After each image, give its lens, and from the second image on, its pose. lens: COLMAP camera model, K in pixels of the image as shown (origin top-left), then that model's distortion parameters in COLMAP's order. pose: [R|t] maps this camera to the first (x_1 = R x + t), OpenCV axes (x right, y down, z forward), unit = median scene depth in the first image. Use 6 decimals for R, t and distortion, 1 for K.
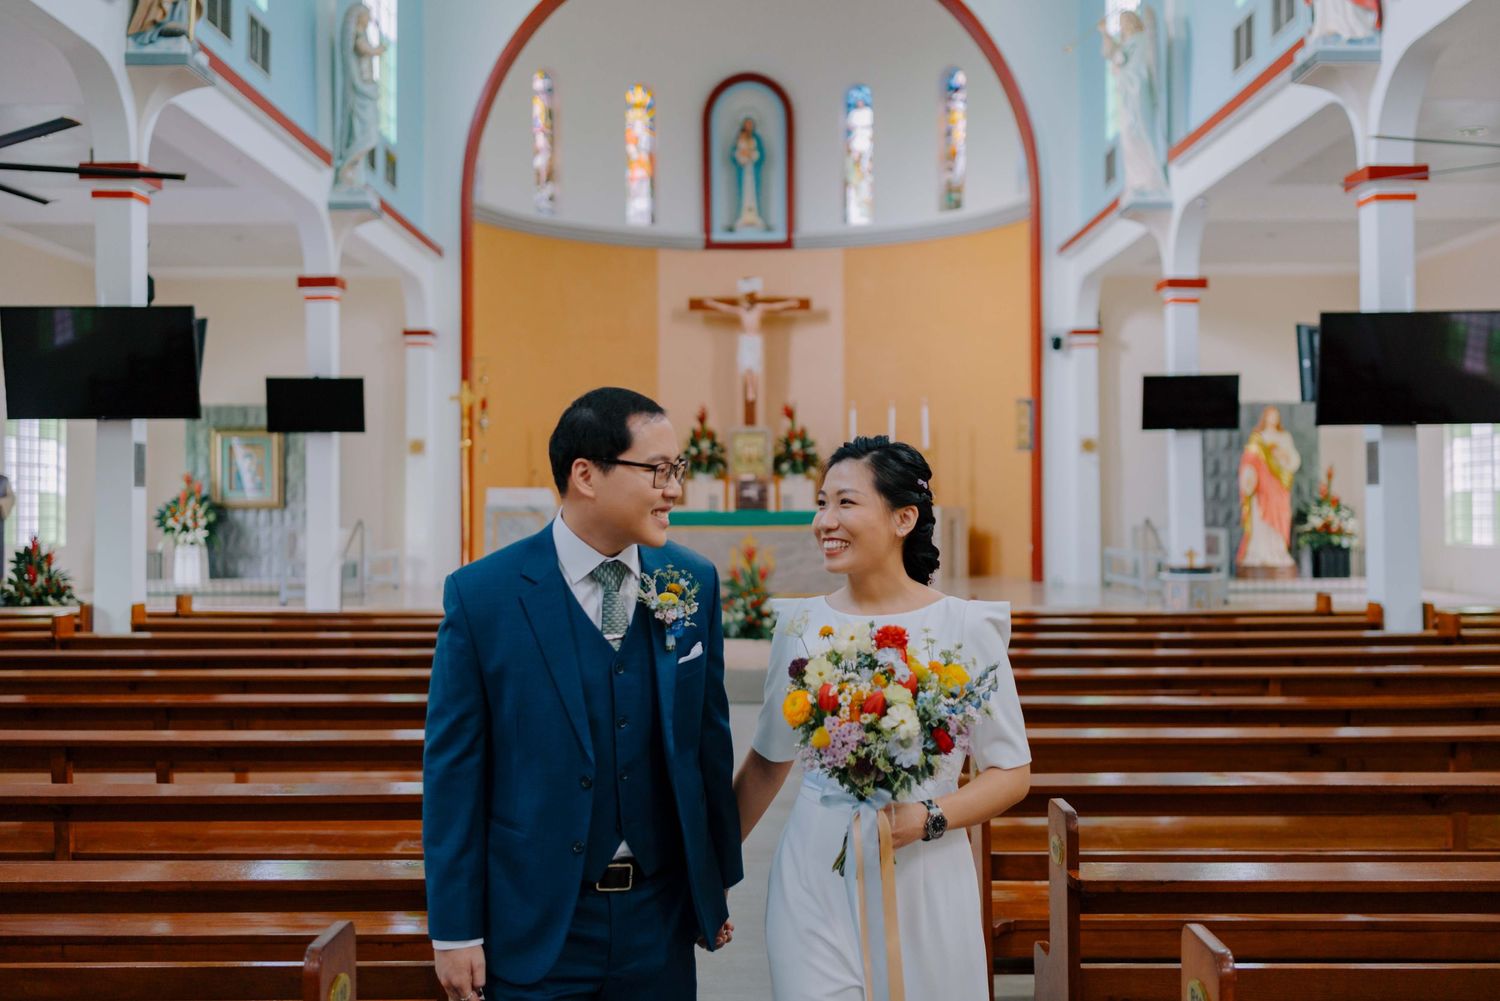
lens RADIAL K [[1705.2, 0, 750.0], [0, 1705.2, 500.5], [0, 0, 1]] dist [0.059951, -0.002809]
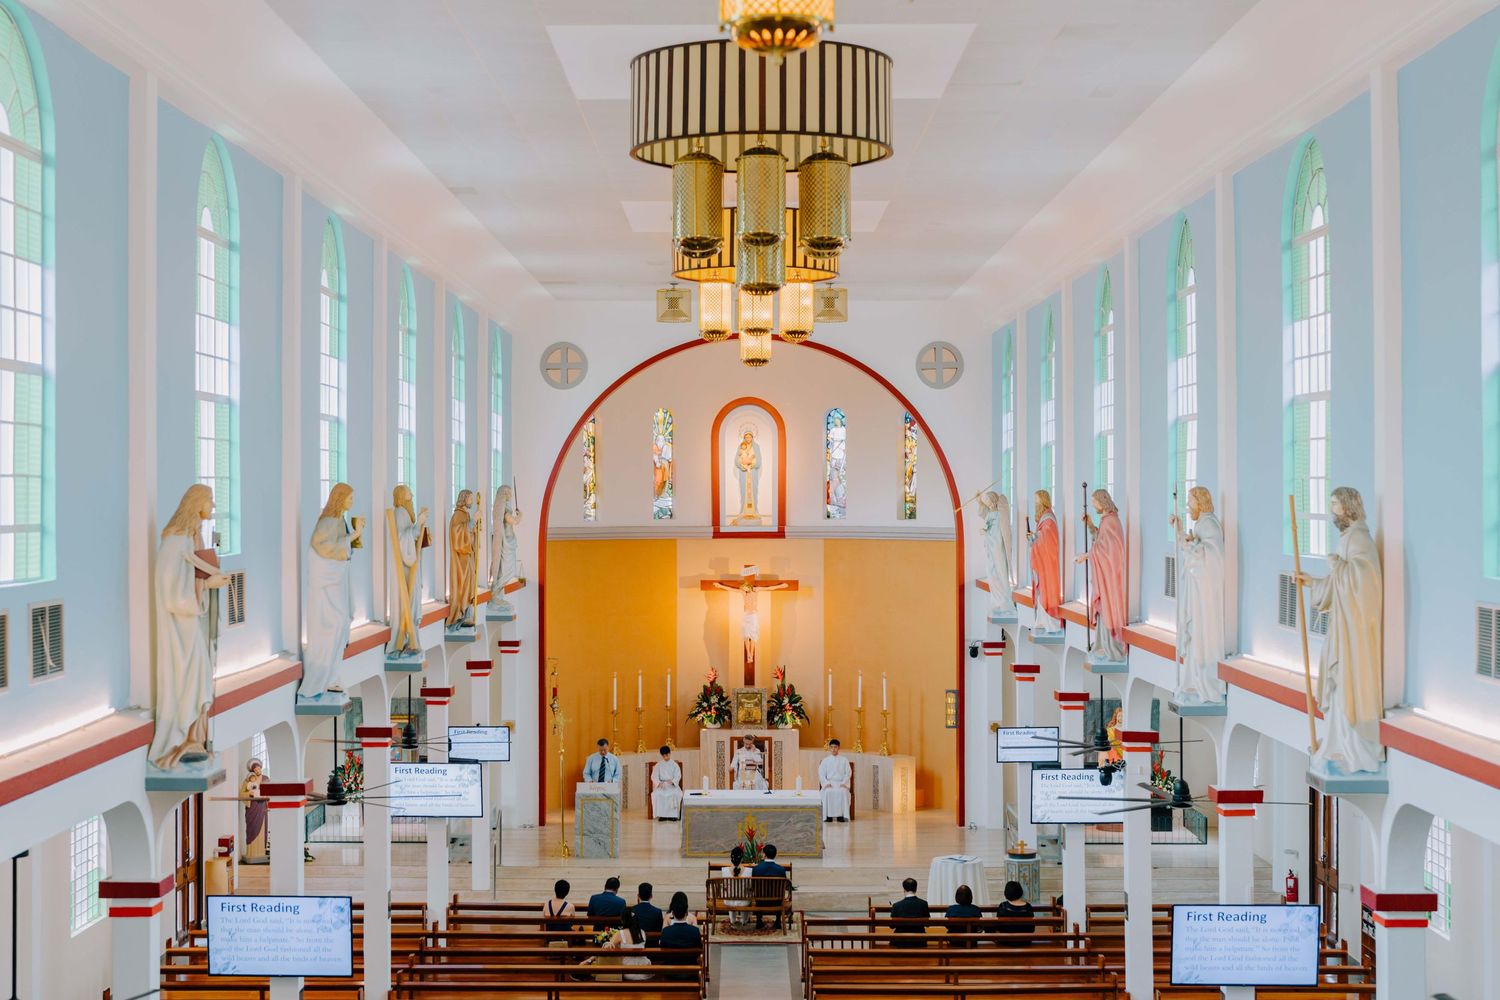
lens RADIAL K [[2650.9, 0, 750.0], [0, 2650.9, 500.0], [0, 0, 1]] dist [0.005668, -0.091723]
pose [[0.999987, 0.003072, 0.004130, -0.008400], [-0.003170, 0.999705, 0.024074, -0.233652], [-0.004055, -0.024087, 0.999702, -0.993453]]
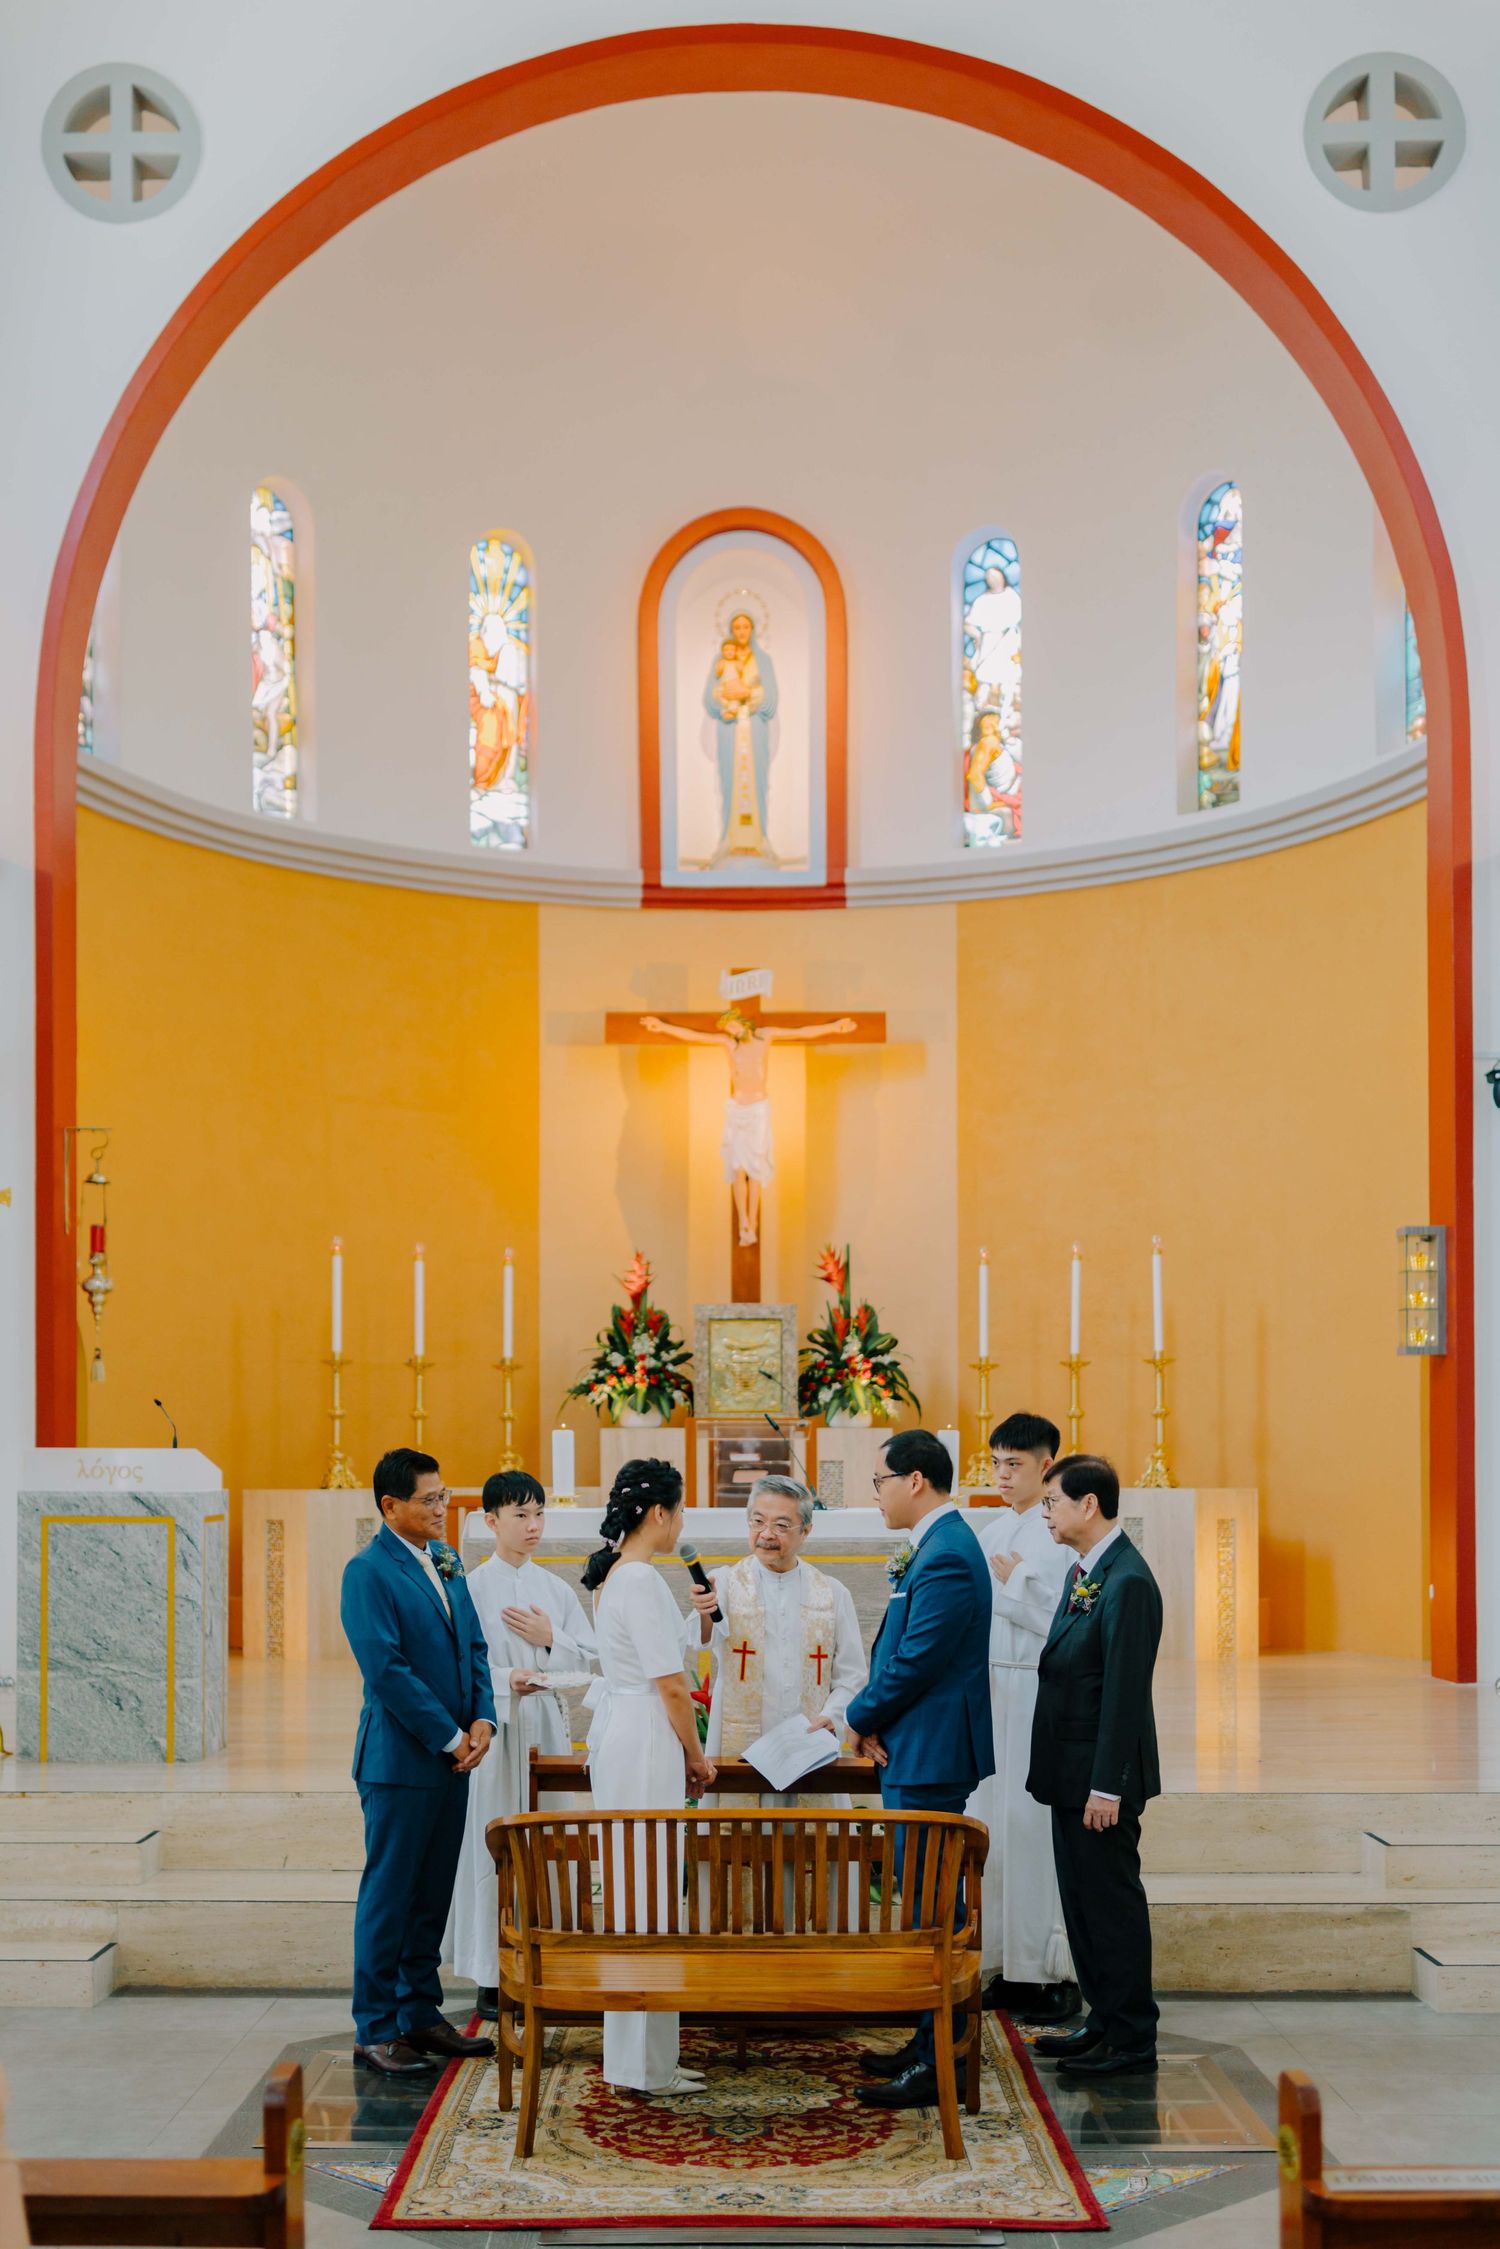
lens RADIAL K [[2643.2, 0, 710.1], [0, 2643.2, 1449.4], [0, 0, 1]] dist [0.038906, -0.009457]
pose [[0.999926, 0.000906, -0.012095, -0.001056], [-0.000950, 0.999993, -0.003647, -0.003662], [0.012092, 0.003658, 0.999920, 0.328084]]
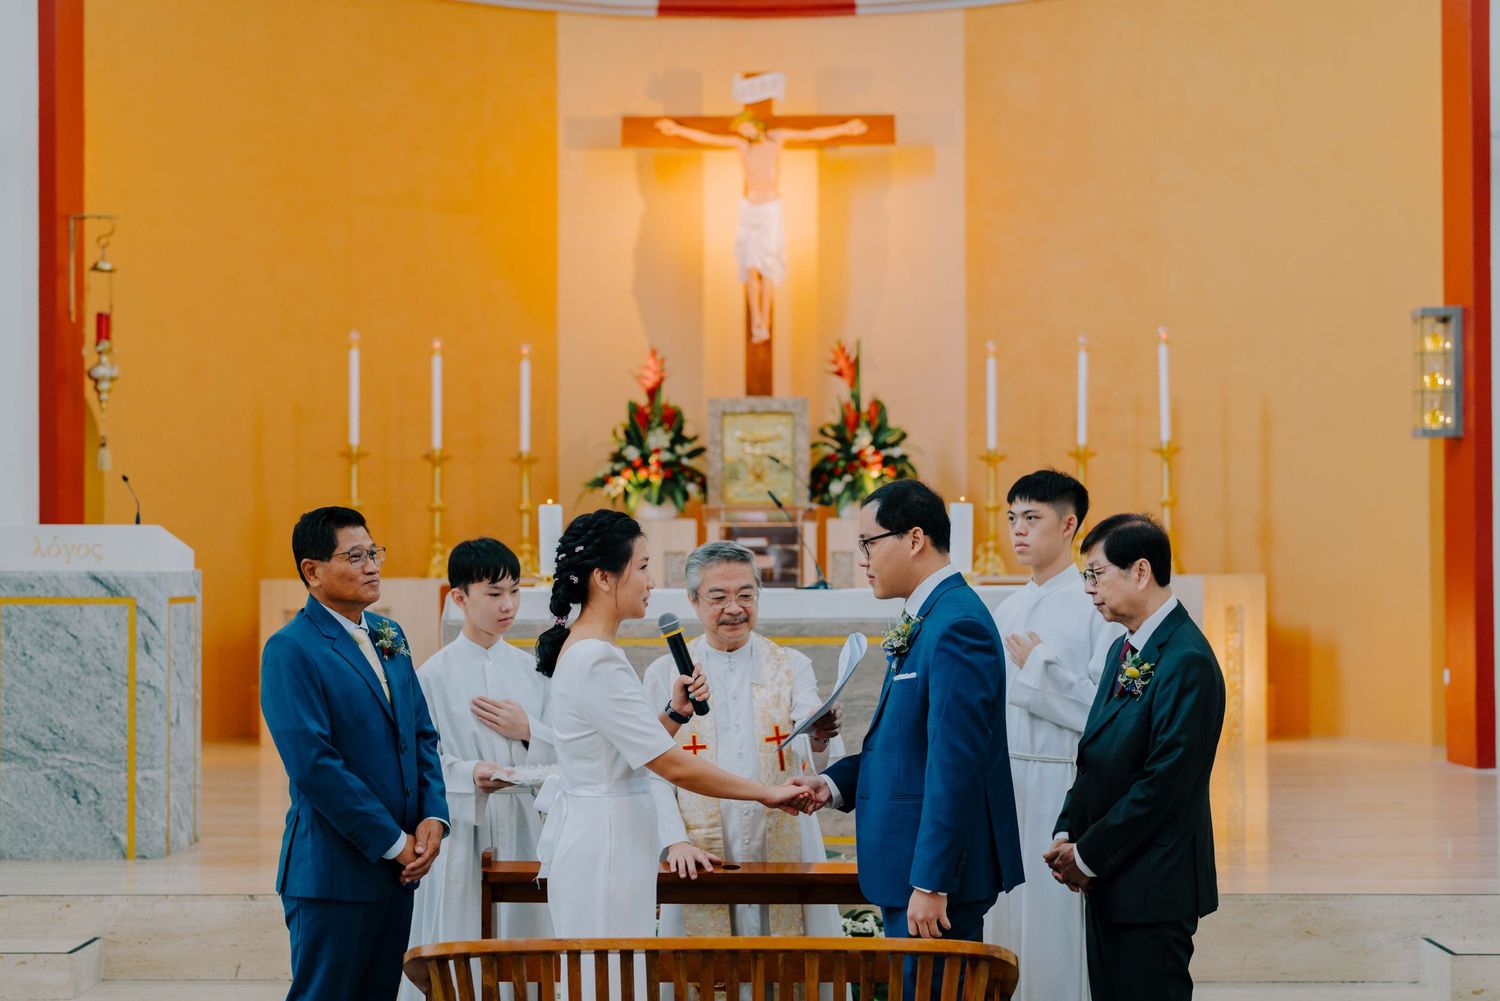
lens RADIAL K [[2278.7, 0, 731.8], [0, 2278.7, 562.2], [0, 0, 1]] dist [0.006083, 0.169678]
pose [[0.999823, -0.001774, -0.018732, 0.004077], [0.001698, 0.999990, -0.004056, 0.001957], [0.018739, 0.004024, 0.999816, 0.410929]]
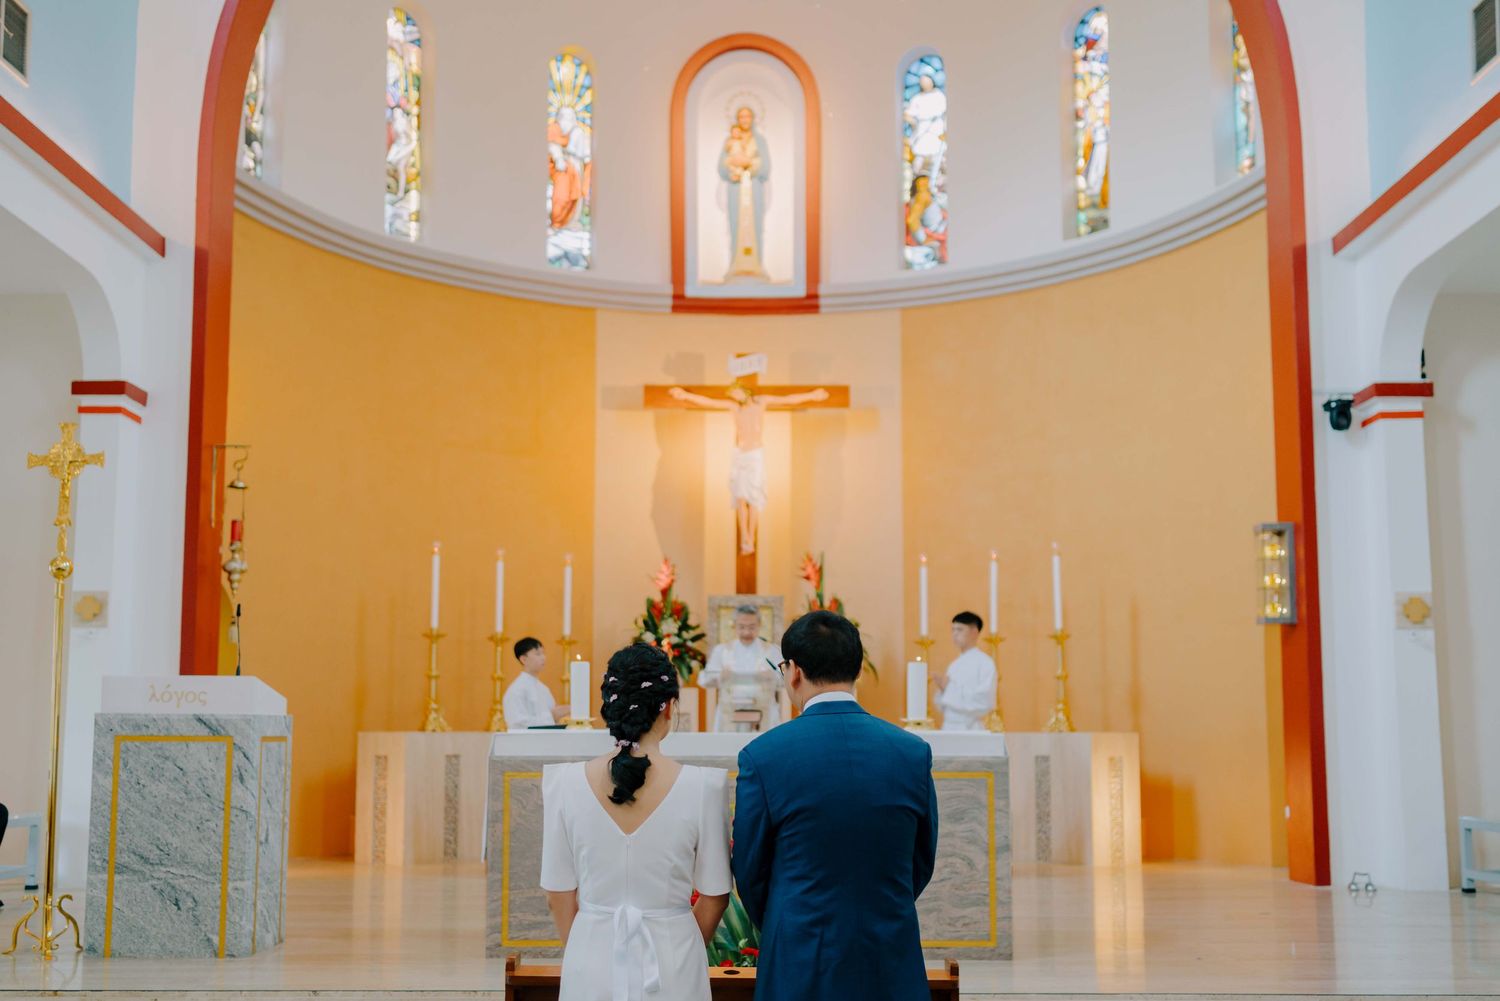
lens RADIAL K [[1595.8, 0, 741.3], [0, 1595.8, 599.6], [0, 0, 1]] dist [0.033894, -0.011933]
pose [[0.999977, 0.003857, -0.005595, 0.001399], [-0.004338, 0.996048, -0.088710, 0.006446], [0.005231, 0.088732, 0.996042, 0.462481]]
